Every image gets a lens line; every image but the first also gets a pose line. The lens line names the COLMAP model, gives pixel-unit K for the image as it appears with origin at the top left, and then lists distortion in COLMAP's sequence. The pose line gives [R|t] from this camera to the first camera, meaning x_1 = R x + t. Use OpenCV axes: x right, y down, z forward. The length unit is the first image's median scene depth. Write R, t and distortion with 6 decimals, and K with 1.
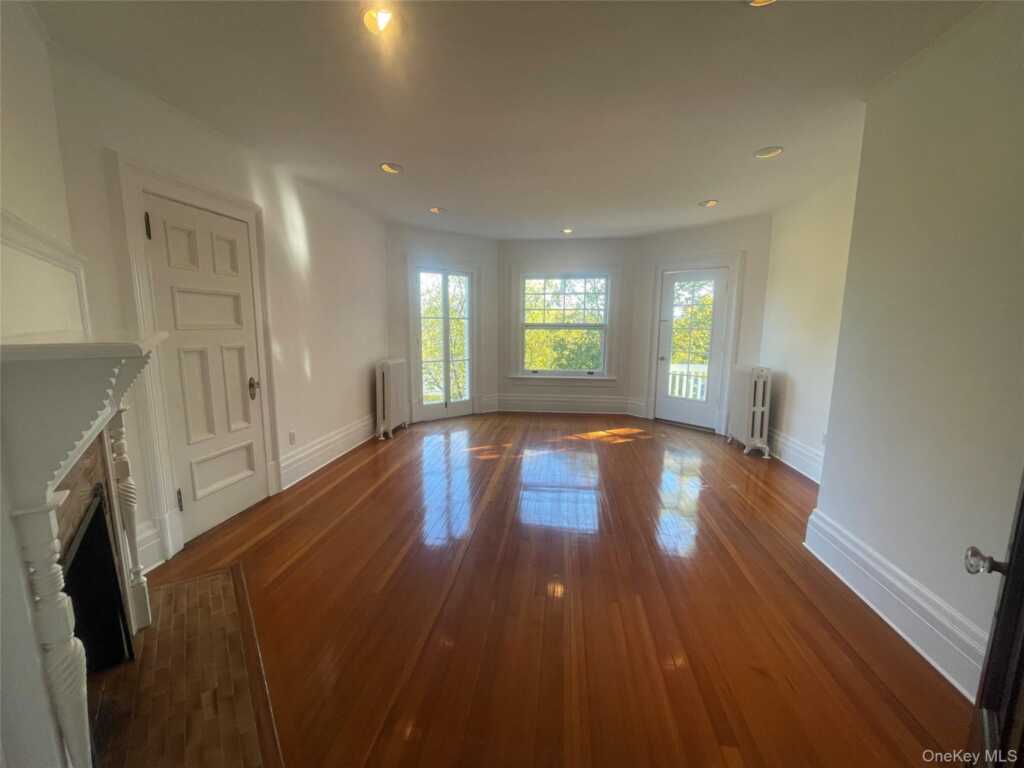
lens RADIAL K [[413.0, 0, 512.0], [0, 413.0, 384.0], [0, 0, 1]] dist [-0.001097, -0.000514]
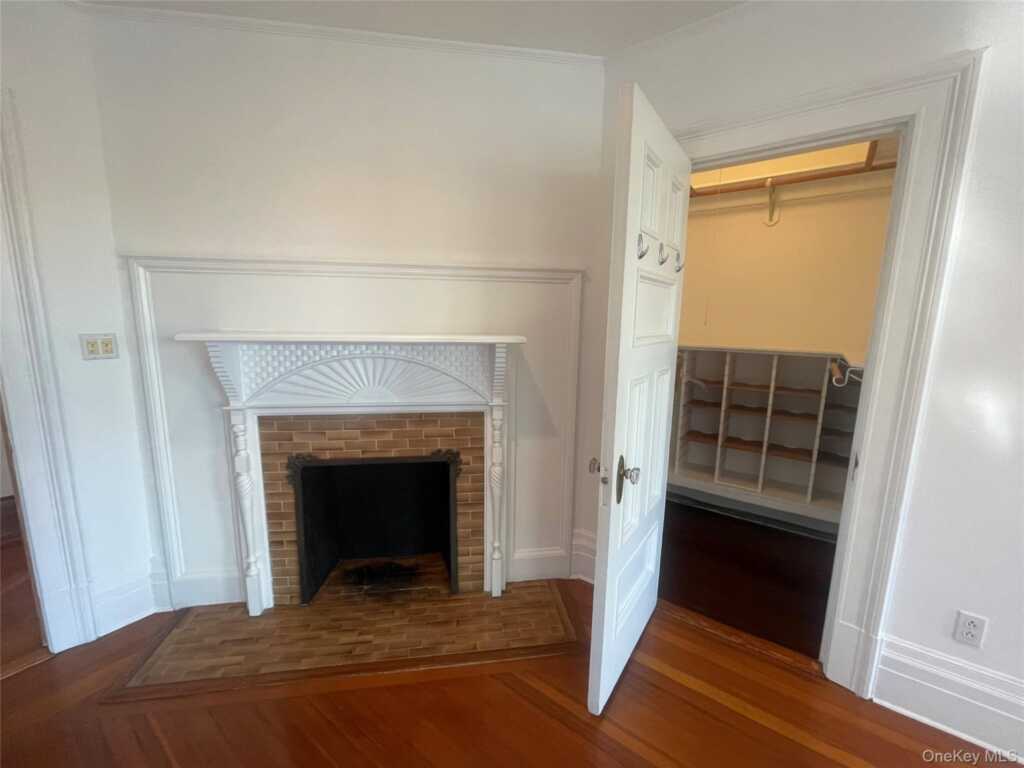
lens RADIAL K [[413.0, 0, 512.0], [0, 413.0, 384.0], [0, 0, 1]] dist [-0.001097, -0.000514]
pose [[-0.494404, 0.133277, -0.858954, -0.002391], [-0.138246, 0.963541, 0.229077, -0.128823], [0.858168, 0.232003, -0.457954, 0.752443]]
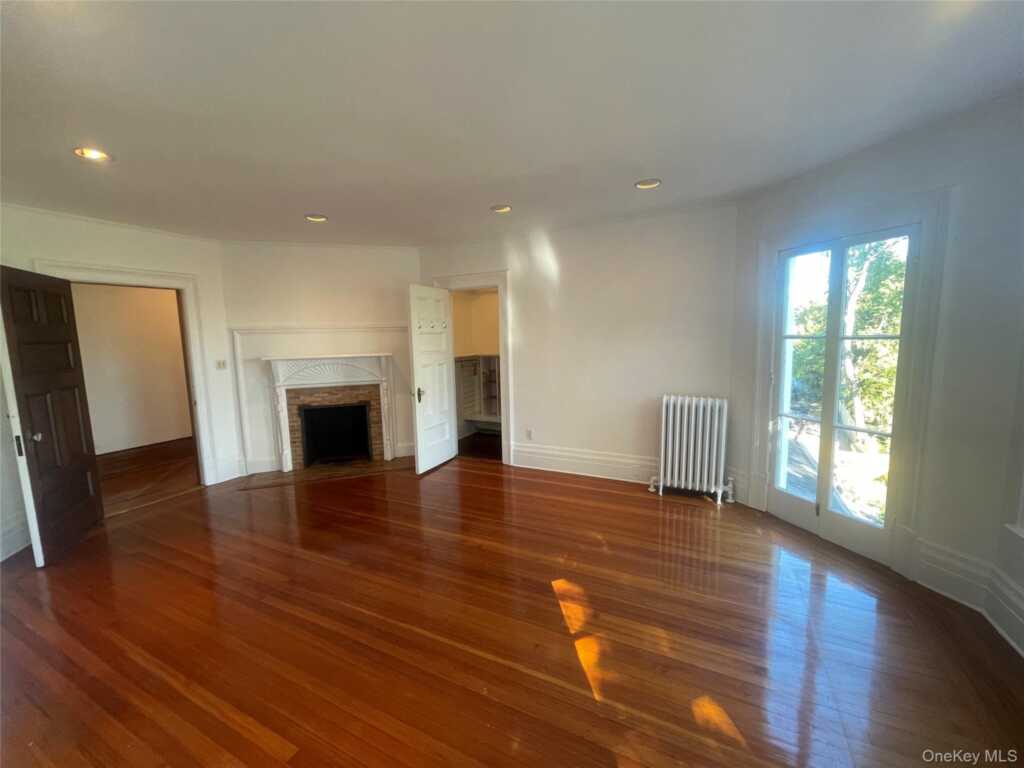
lens RADIAL K [[413.0, 0, 512.0], [0, 413.0, 384.0], [0, 0, 1]] dist [-0.001097, -0.000514]
pose [[-0.333977, 0.122133, -0.934635, 0.708790], [-0.111469, 0.979494, 0.167827, -0.244964], [0.935967, 0.160233, -0.313515, 1.340254]]
